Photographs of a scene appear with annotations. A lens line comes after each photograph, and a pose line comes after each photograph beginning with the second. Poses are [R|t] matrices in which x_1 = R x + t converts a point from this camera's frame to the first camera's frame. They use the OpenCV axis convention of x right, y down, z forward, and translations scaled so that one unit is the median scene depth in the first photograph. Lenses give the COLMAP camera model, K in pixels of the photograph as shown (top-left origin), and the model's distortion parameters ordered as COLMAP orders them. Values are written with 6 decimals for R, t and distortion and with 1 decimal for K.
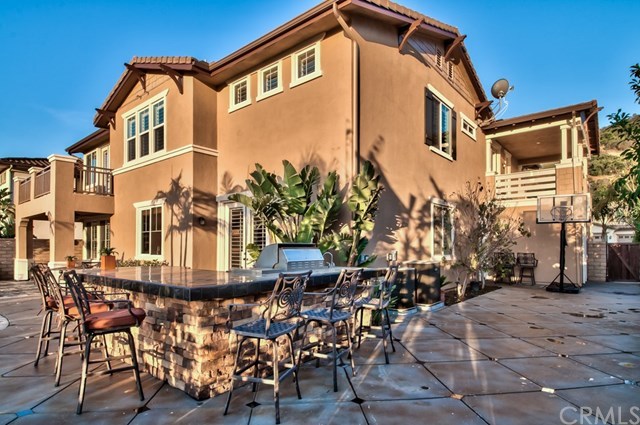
lens RADIAL K [[351.7, 0, 326.0], [0, 351.7, 235.3], [0, 0, 1]] dist [0.043616, -0.051614]
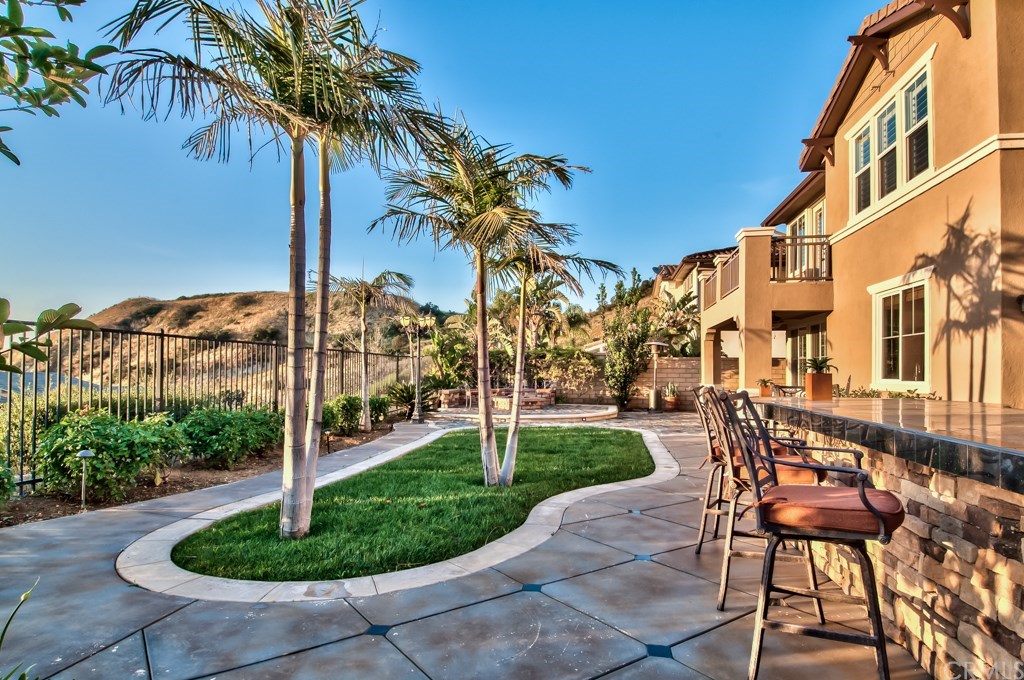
lens RADIAL K [[562.8, 0, 521.6], [0, 562.8, 376.5], [0, 0, 1]] dist [0.043616, -0.051614]
pose [[0.503350, 0.012150, -0.863997, -0.060644], [0.020830, 0.999440, 0.026190, 0.016334], [0.863832, -0.031179, 0.502815, 0.108990]]
